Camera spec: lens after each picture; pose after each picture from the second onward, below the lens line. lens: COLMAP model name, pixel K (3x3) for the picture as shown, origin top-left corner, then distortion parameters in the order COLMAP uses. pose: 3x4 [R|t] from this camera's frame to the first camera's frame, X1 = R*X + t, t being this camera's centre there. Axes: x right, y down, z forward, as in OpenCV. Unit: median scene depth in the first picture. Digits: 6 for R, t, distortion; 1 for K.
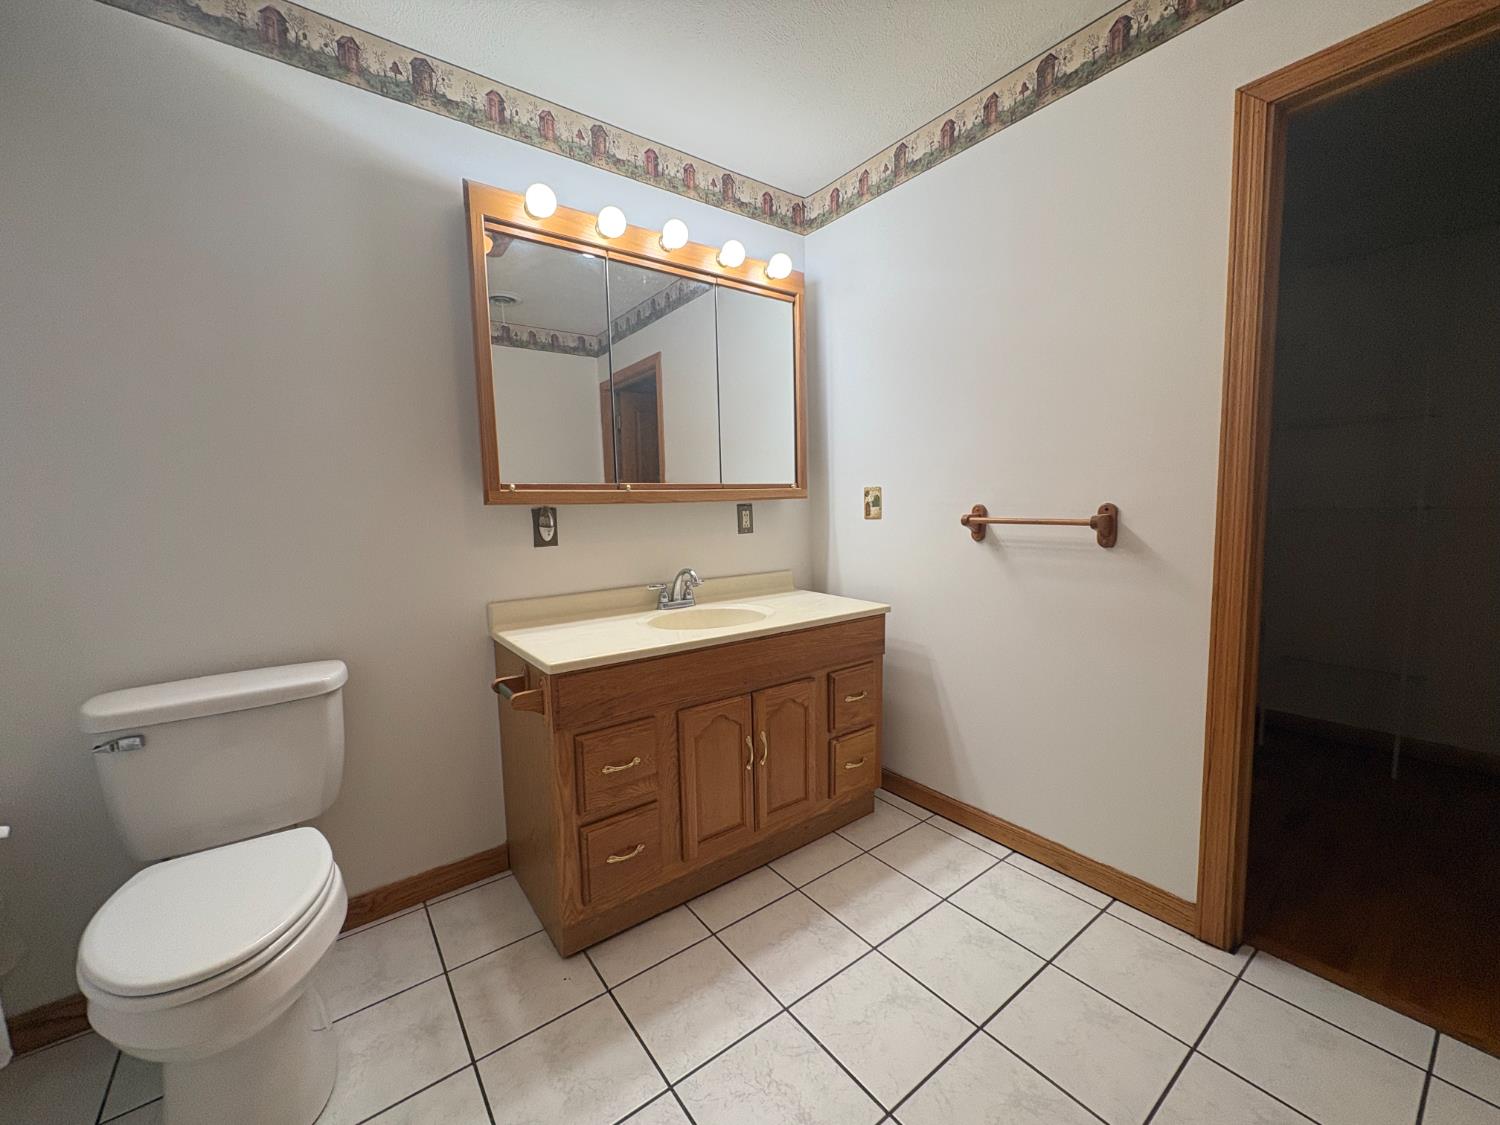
lens RADIAL K [[601.0, 0, 749.1], [0, 601.0, 558.7], [0, 0, 1]] dist [0.004706, -0.000388]
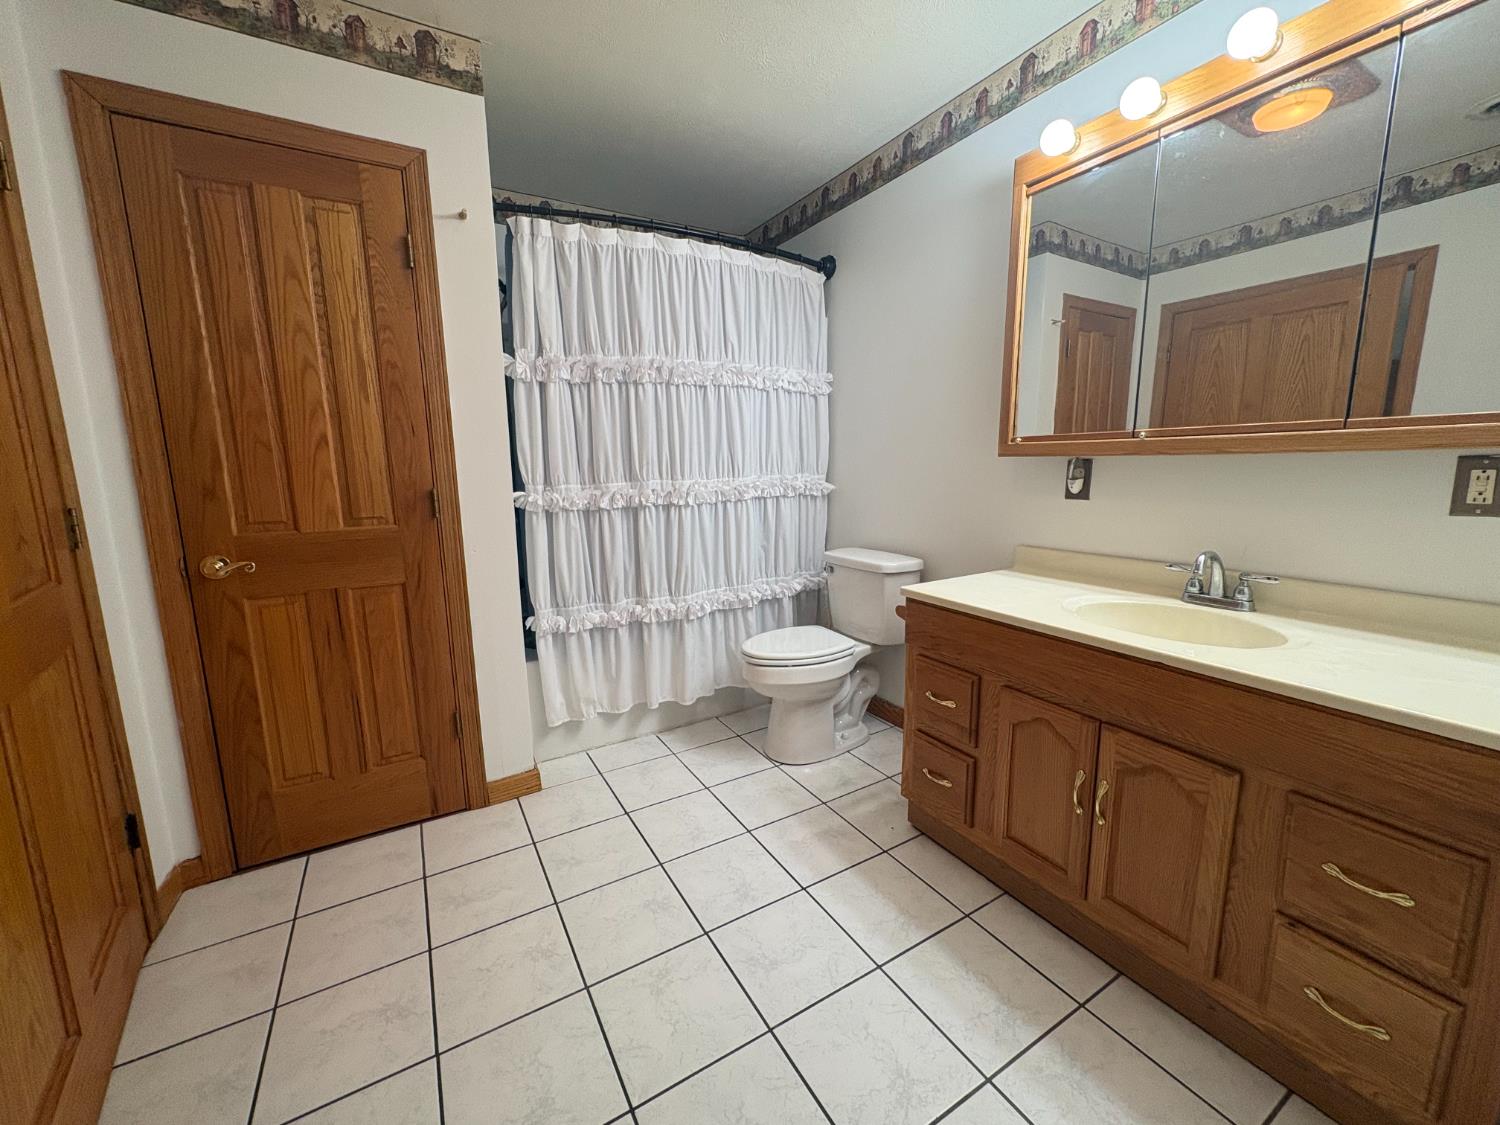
lens RADIAL K [[601.0, 0, 750.4], [0, 601.0, 562.5], [0, 0, 1]] dist [0.004706, -0.000388]
pose [[-0.114465, 0.186188, -0.975824, 0.739876], [-0.076849, 0.977677, 0.195556, -0.076029], [0.990450, 0.097376, -0.097602, 0.639816]]
